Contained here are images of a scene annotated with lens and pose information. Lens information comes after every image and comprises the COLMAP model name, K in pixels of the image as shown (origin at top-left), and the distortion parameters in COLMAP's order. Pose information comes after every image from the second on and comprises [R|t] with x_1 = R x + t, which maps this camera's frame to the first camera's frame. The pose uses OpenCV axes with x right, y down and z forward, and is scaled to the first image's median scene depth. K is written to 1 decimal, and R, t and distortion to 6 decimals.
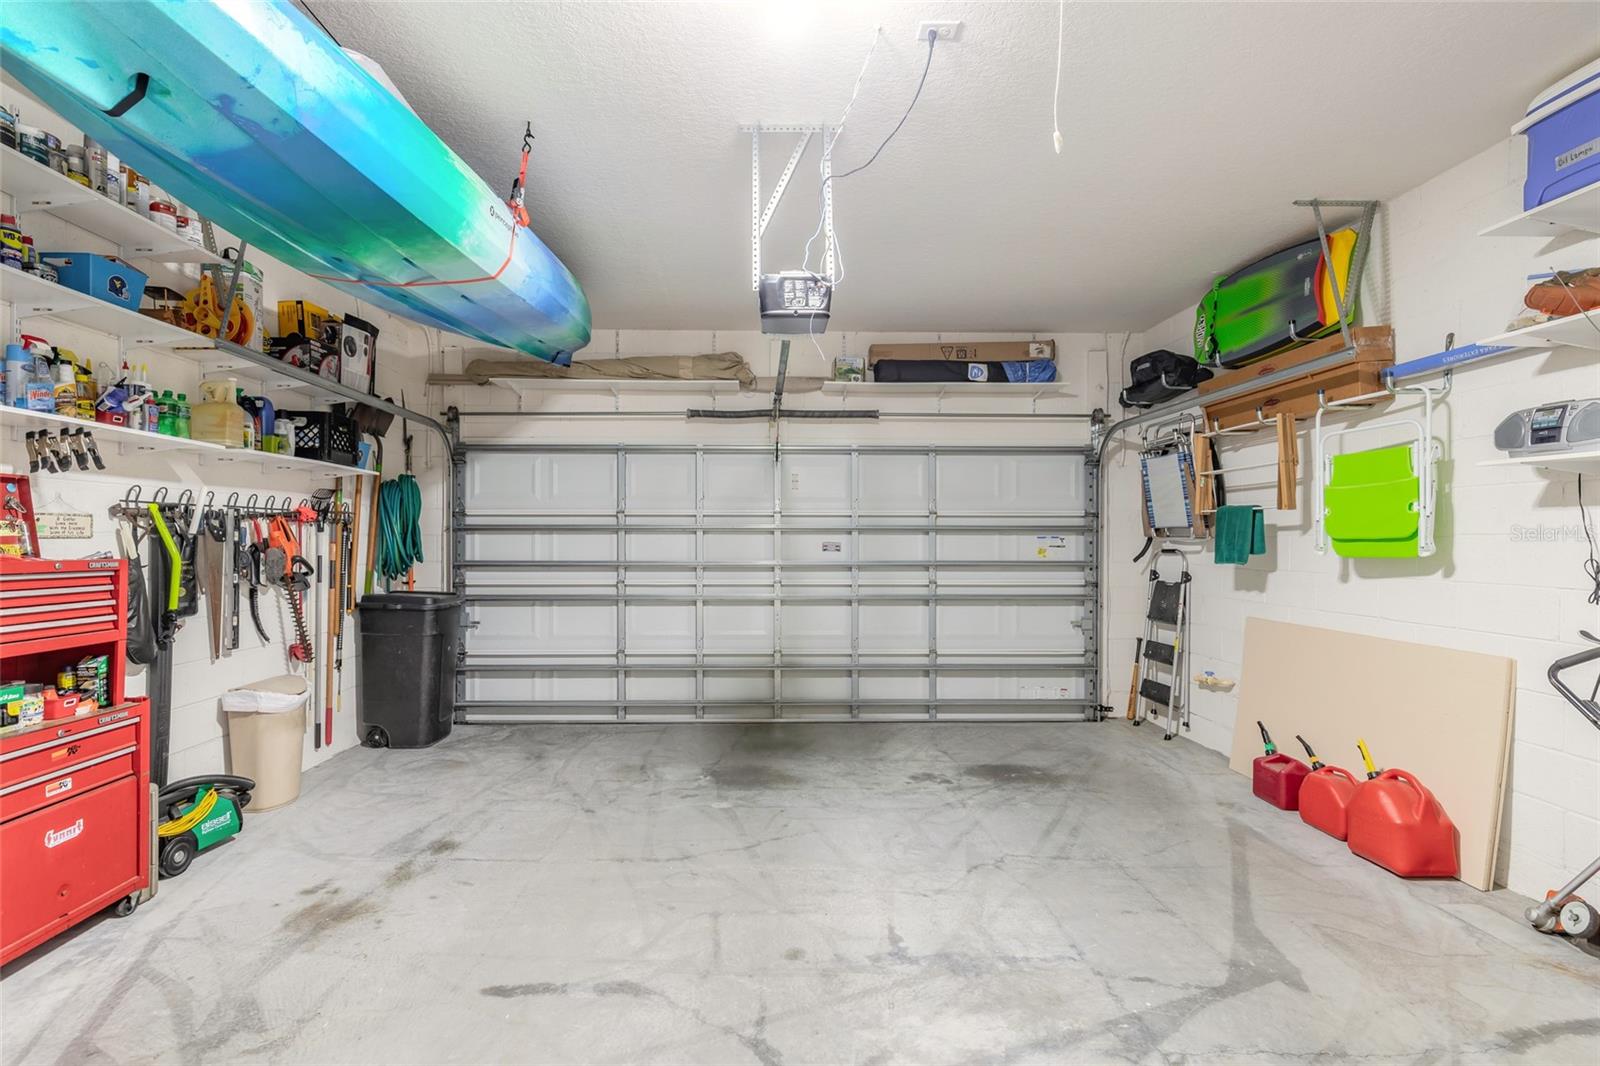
lens RADIAL K [[724.5, 0, 774.5], [0, 724.5, 541.1], [0, 0, 1]] dist [0.010830, -0.002117]
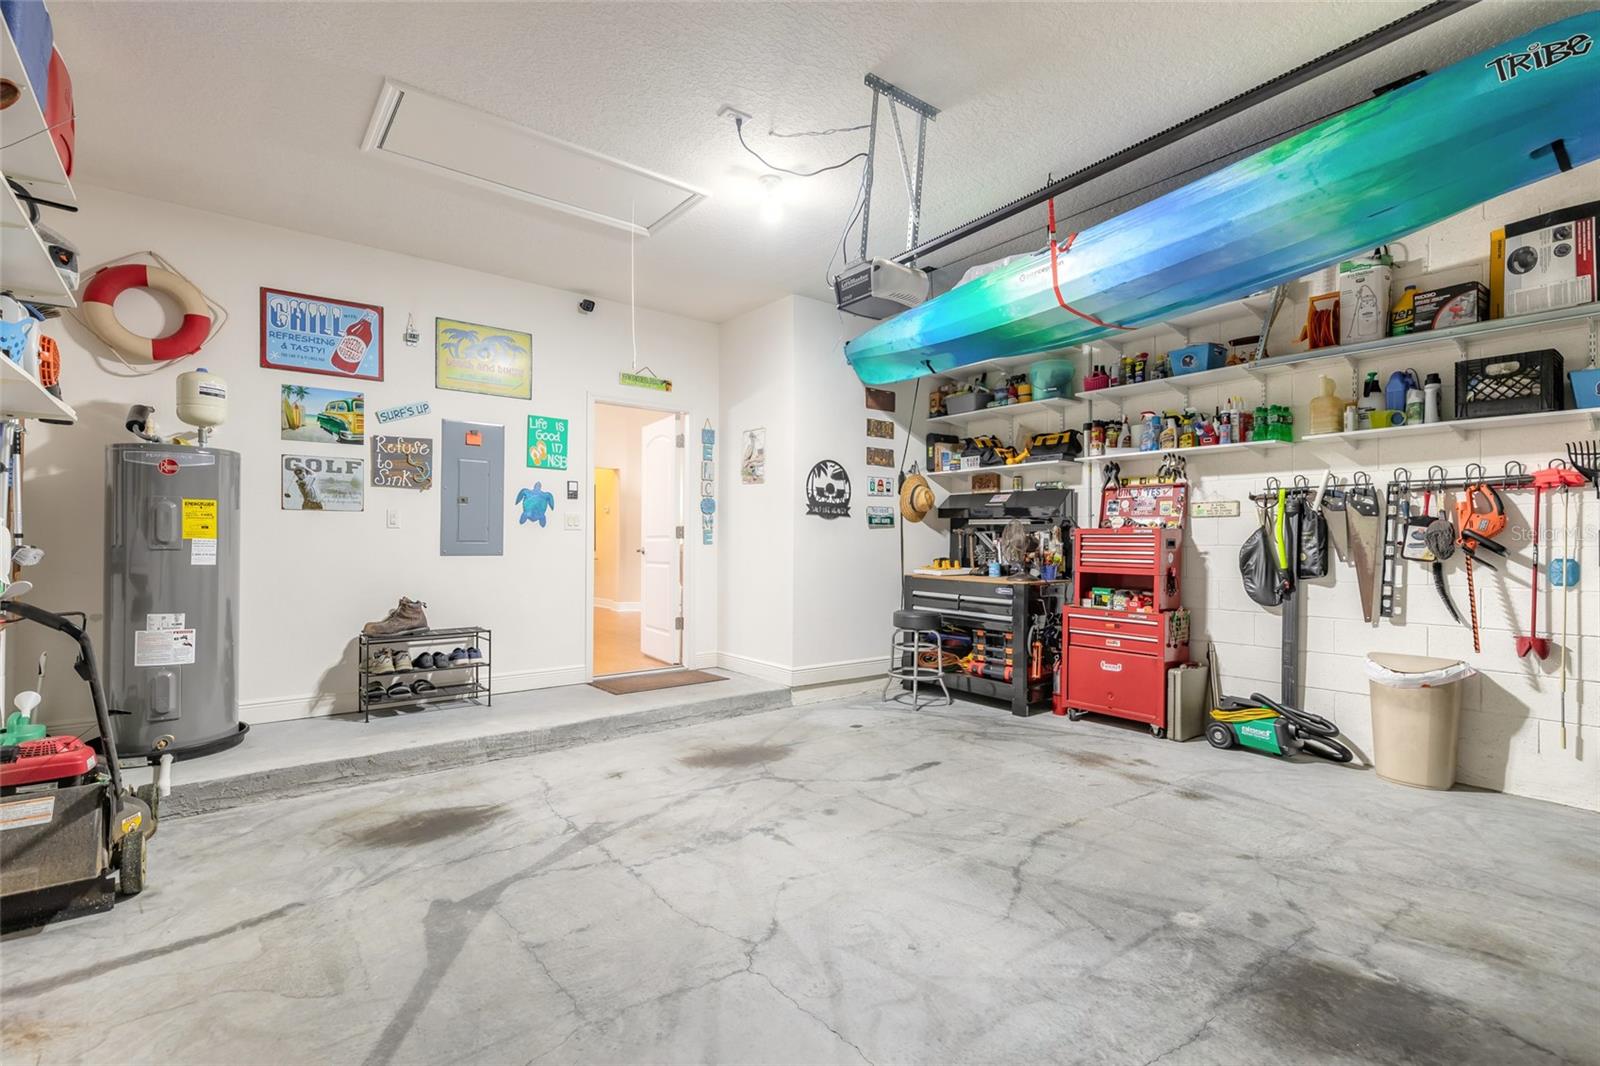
lens RADIAL K [[724.5, 0, 798.4], [0, 724.5, 538.7], [0, 0, 1]] dist [0.010830, -0.002117]
pose [[-0.789267, -0.010802, -0.613955, 0.799166], [-0.008607, 0.999942, -0.006528, 0.066677], [0.613989, 0.000132, -0.789314, 1.795653]]
